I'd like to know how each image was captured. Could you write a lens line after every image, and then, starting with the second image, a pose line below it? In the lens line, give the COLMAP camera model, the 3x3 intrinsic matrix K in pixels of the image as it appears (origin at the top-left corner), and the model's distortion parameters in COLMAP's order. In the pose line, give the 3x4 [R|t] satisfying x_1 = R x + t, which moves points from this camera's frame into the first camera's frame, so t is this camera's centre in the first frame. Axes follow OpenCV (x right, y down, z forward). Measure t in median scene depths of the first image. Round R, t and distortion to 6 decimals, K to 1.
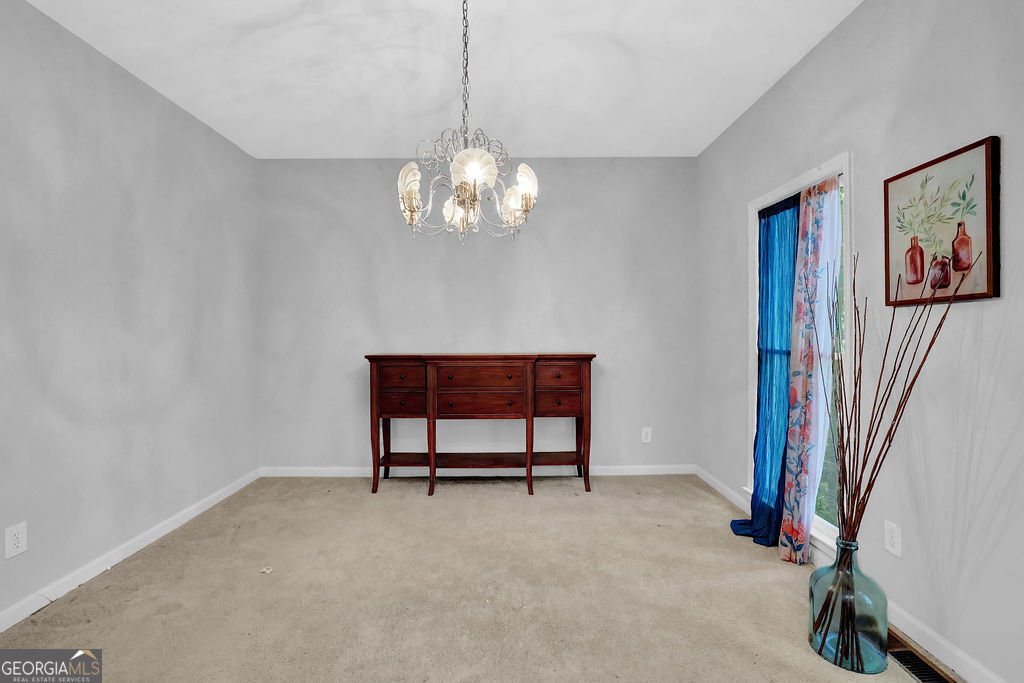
lens RADIAL K [[459.2, 0, 512.1], [0, 459.2, 340.4], [0, 0, 1]] dist [-0.029160, 0.002772]
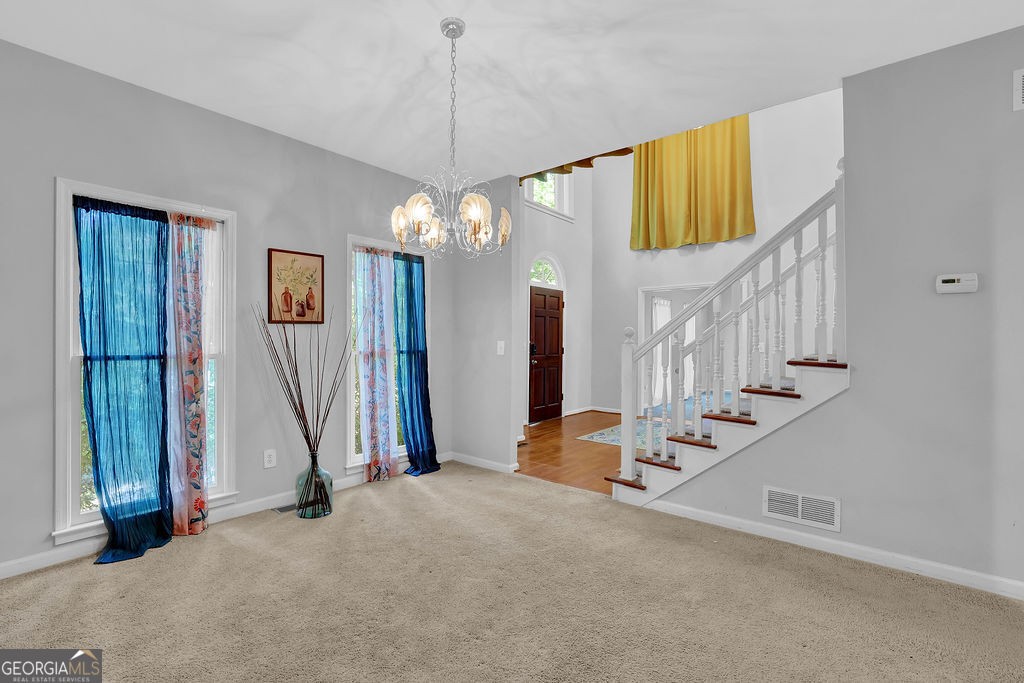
lens RADIAL K [[459.2, 0, 511.9], [0, 459.2, 344.5], [0, 0, 1]] dist [-0.029160, 0.002772]
pose [[-0.759446, -0.004702, 0.650553, -1.101736], [0.008379, 0.999820, 0.017008, -0.017061], [-0.650516, 0.018368, -0.759270, 1.923271]]
